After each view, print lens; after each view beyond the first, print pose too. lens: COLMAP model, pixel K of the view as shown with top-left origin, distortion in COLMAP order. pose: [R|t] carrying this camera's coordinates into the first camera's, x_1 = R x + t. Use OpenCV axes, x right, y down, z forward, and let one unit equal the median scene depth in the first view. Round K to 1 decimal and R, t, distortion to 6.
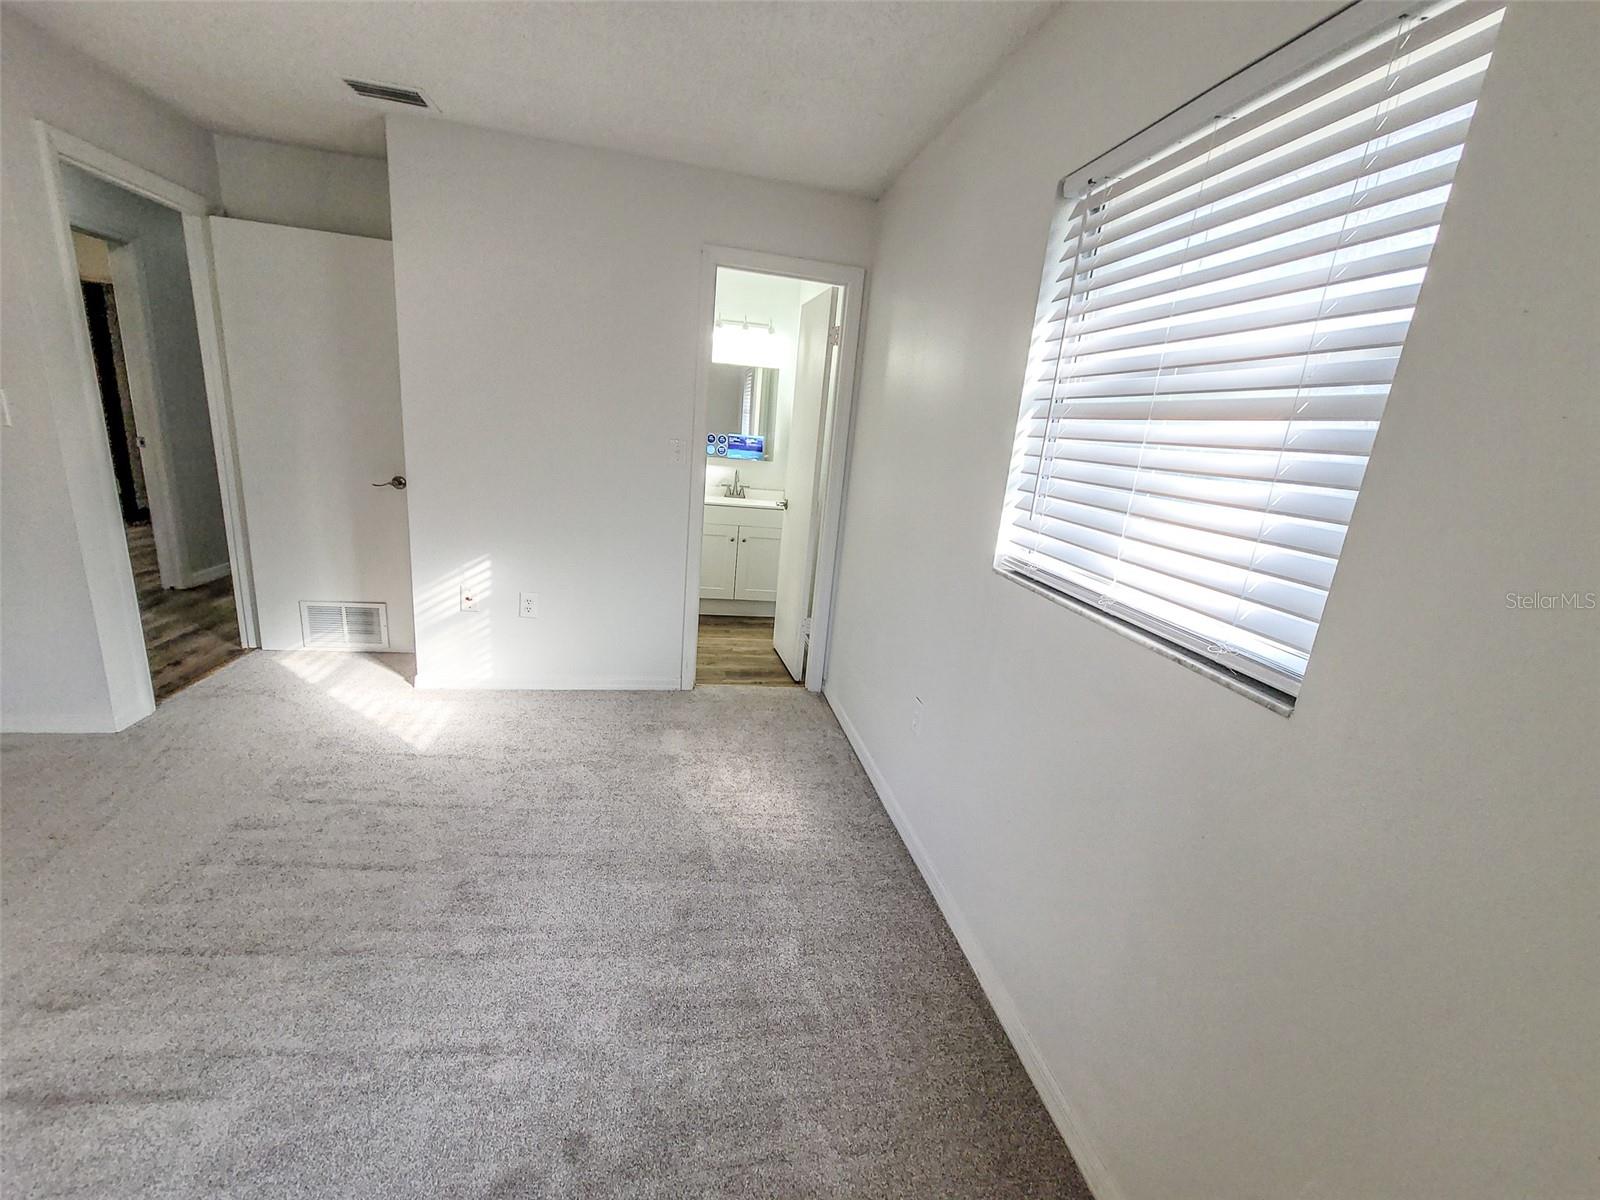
lens RADIAL K [[654.4, 0, 801.7], [0, 654.4, 601.5], [0, 0, 1]] dist [-0.002904, 0.001436]
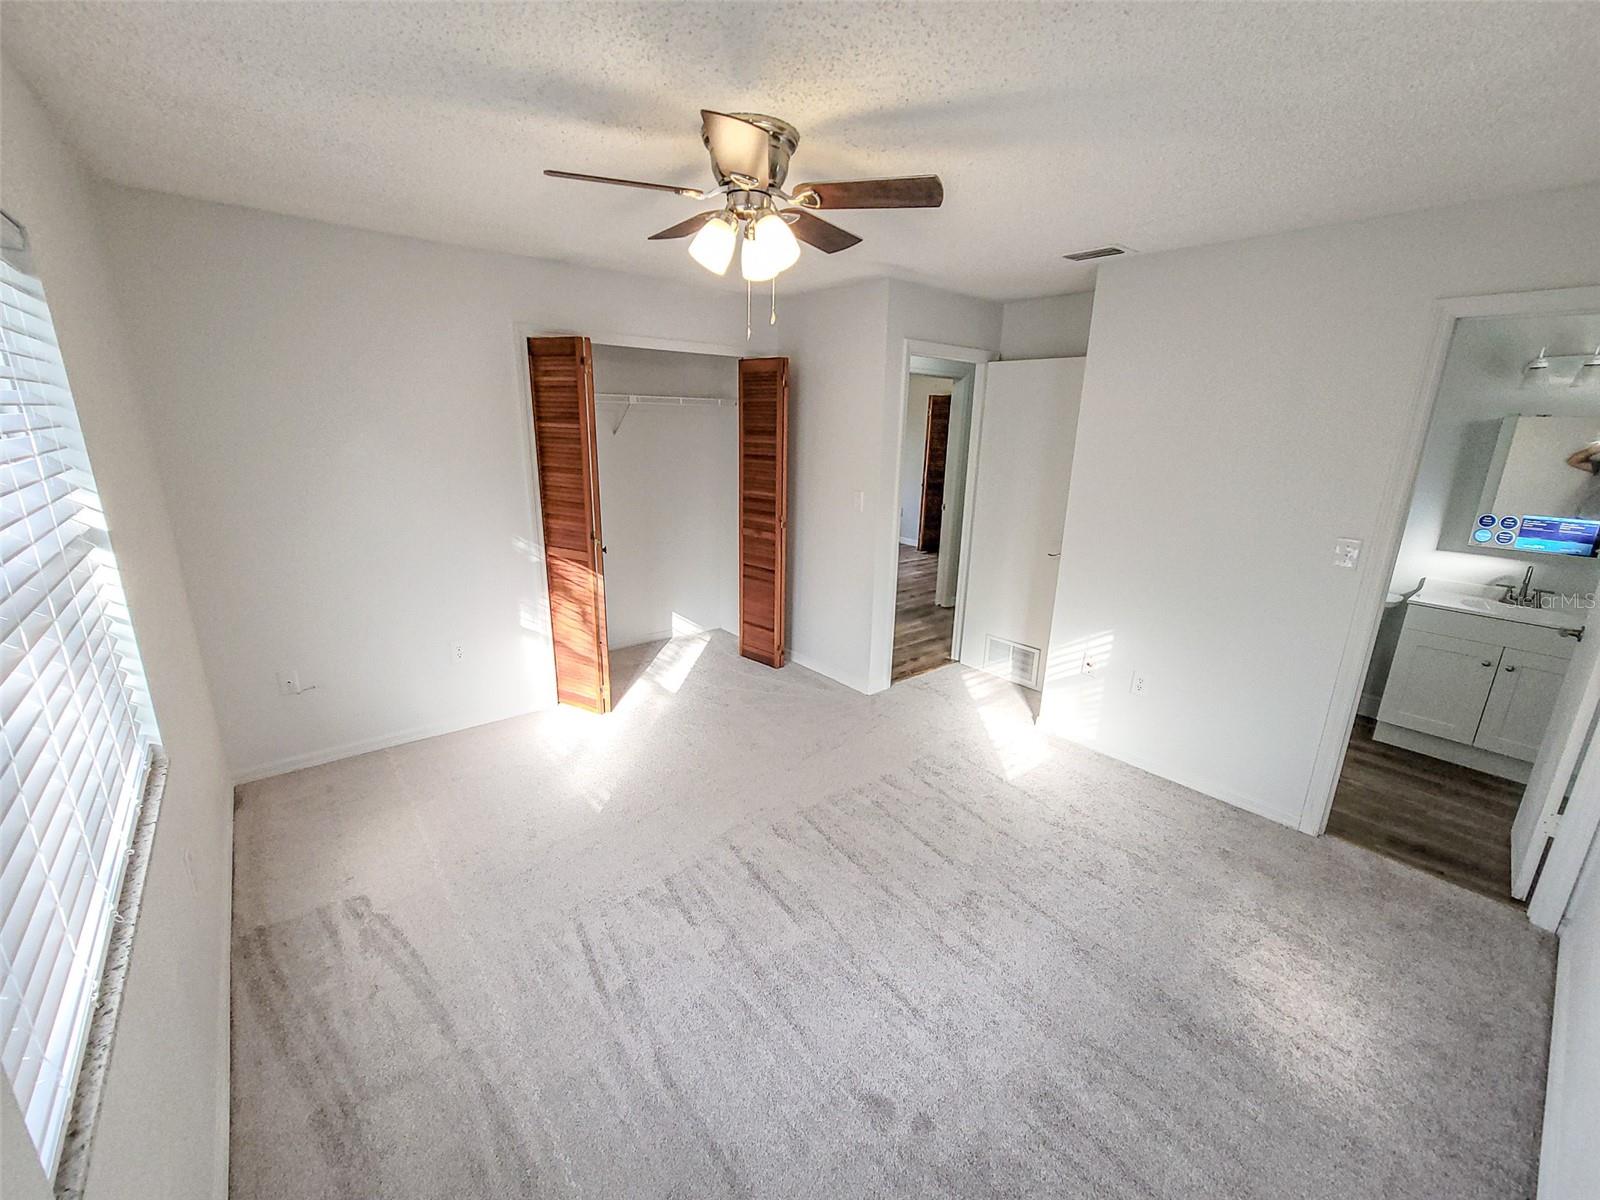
lens RADIAL K [[654.4, 0, 802.1], [0, 654.4, 598.3], [0, 0, 1]] dist [-0.002904, 0.001436]
pose [[0.481847, 0.152067, -0.862960, 0.214784], [-0.204222, 0.977195, 0.058167, -0.084988], [0.852125, 0.148208, 0.501914, 0.005488]]
